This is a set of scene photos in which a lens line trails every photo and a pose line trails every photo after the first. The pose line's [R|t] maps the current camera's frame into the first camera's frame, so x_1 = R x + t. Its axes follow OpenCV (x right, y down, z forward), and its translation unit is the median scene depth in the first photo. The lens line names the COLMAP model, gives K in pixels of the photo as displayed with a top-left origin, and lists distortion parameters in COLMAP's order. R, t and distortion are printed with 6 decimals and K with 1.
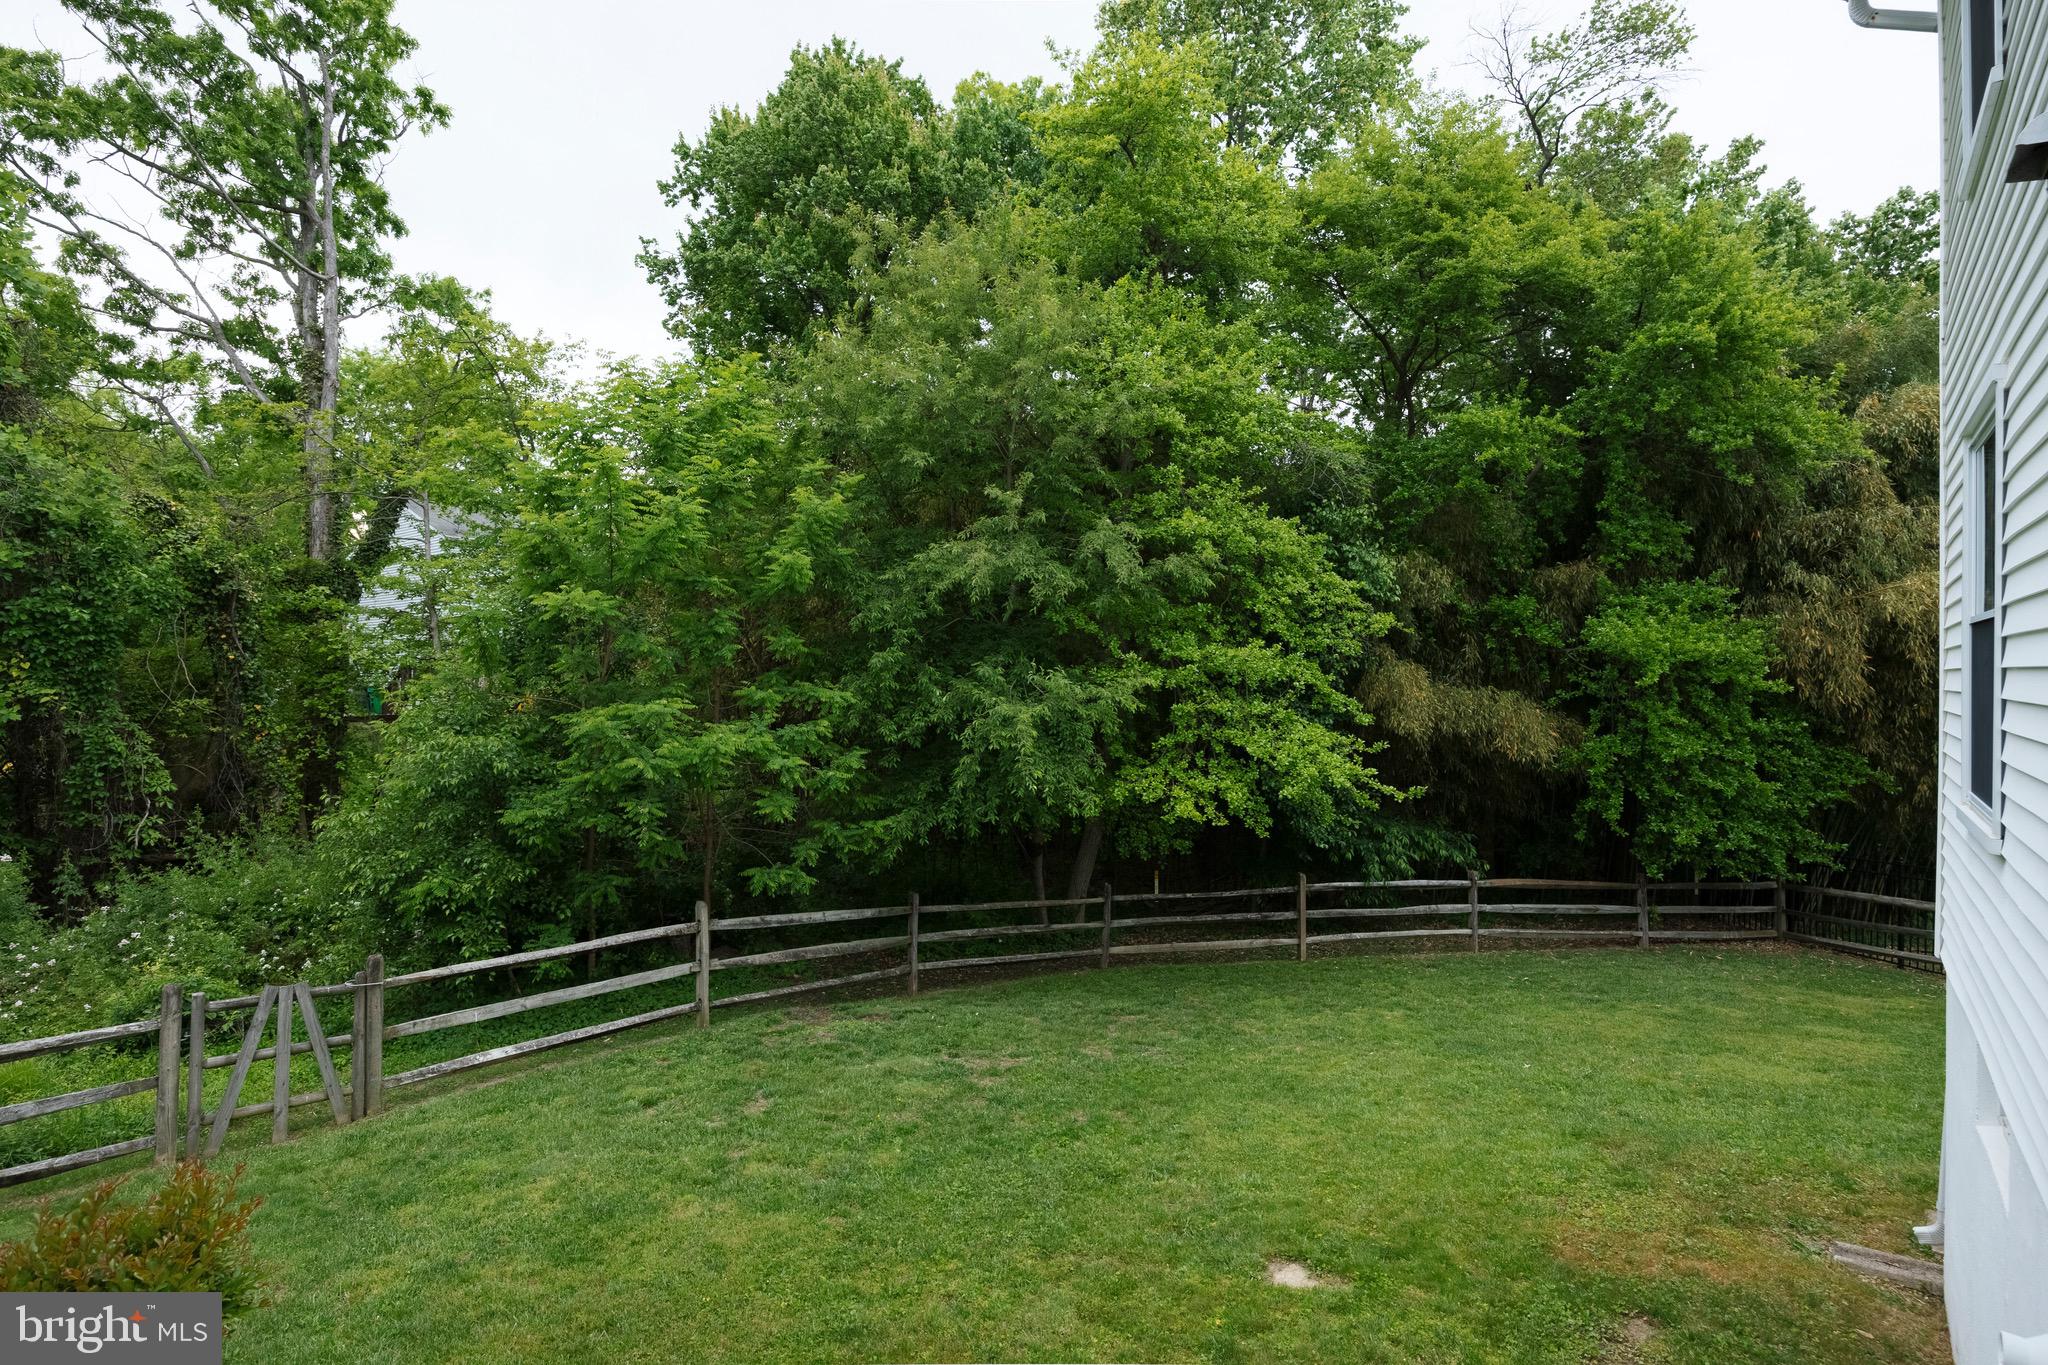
lens RADIAL K [[983.1, 0, 1033.5], [0, 983.1, 666.7], [0, 0, 1]] dist [-0.002631, -0.001058]
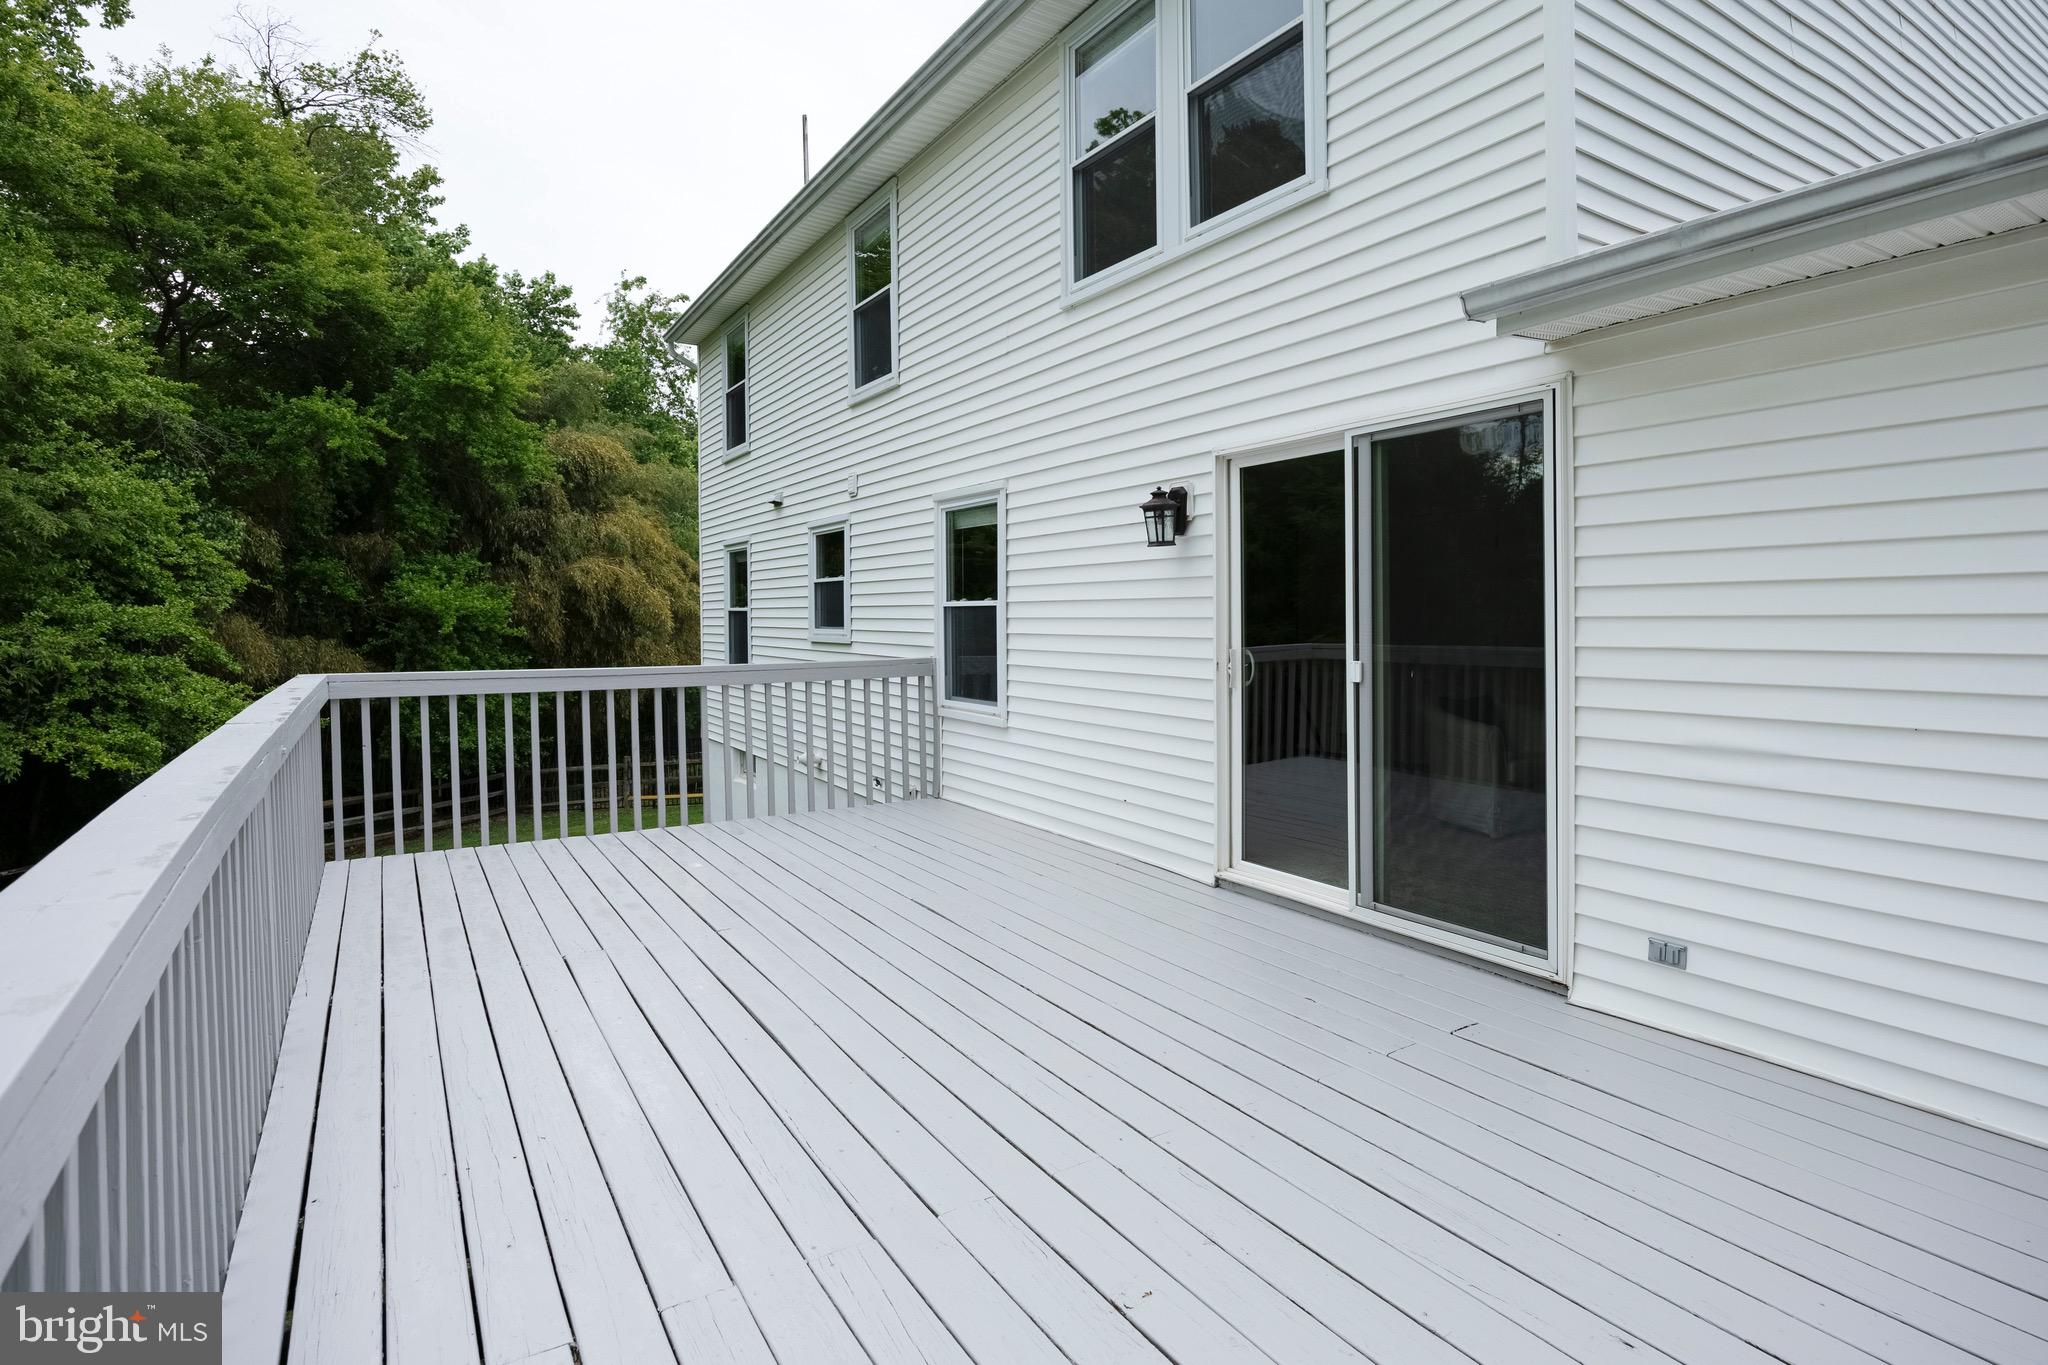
lens RADIAL K [[1043.7, 0, 1066.7], [0, 1043.7, 644.8], [0, 0, 1]] dist [-0.006042, -0.000363]
pose [[0.294330, -0.029116, 0.955260, -0.458815], [-0.005935, 0.999461, 0.032292, -0.015760], [-0.955686, -0.015174, 0.293998, -0.222227]]
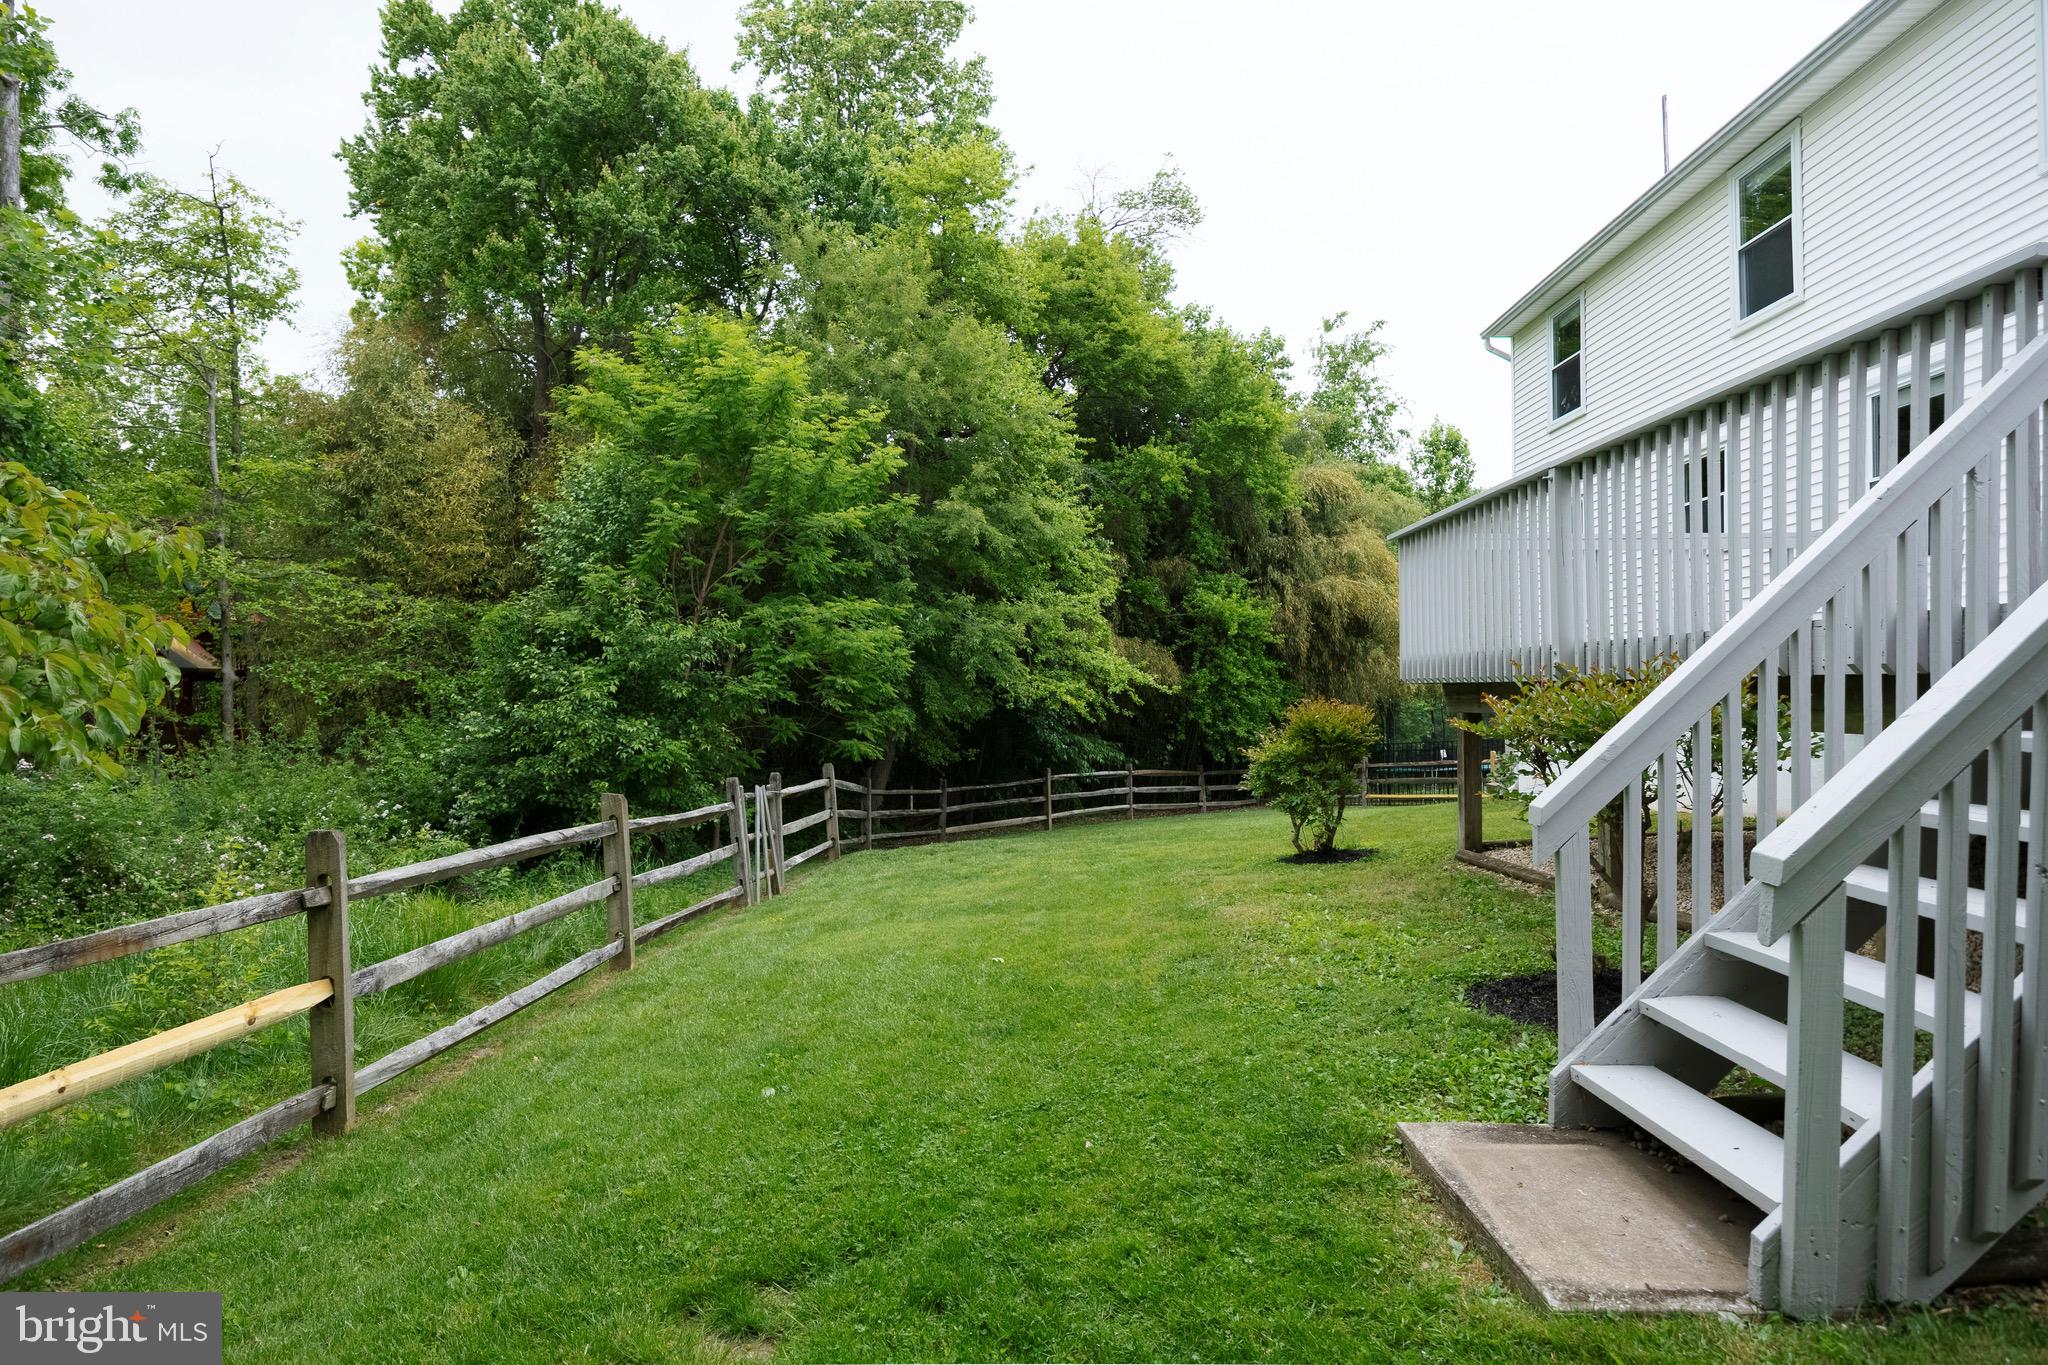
lens RADIAL K [[1125.8, 0, 1024.0], [0, 1125.8, 682.5], [0, 0, 1]] dist [-0.004248, 0.000363]
pose [[0.777613, 0.005939, 0.628715, -0.734898], [-0.002958, 0.999979, -0.005788, 0.099517], [-0.628736, 0.002641, 0.777614, -0.196637]]
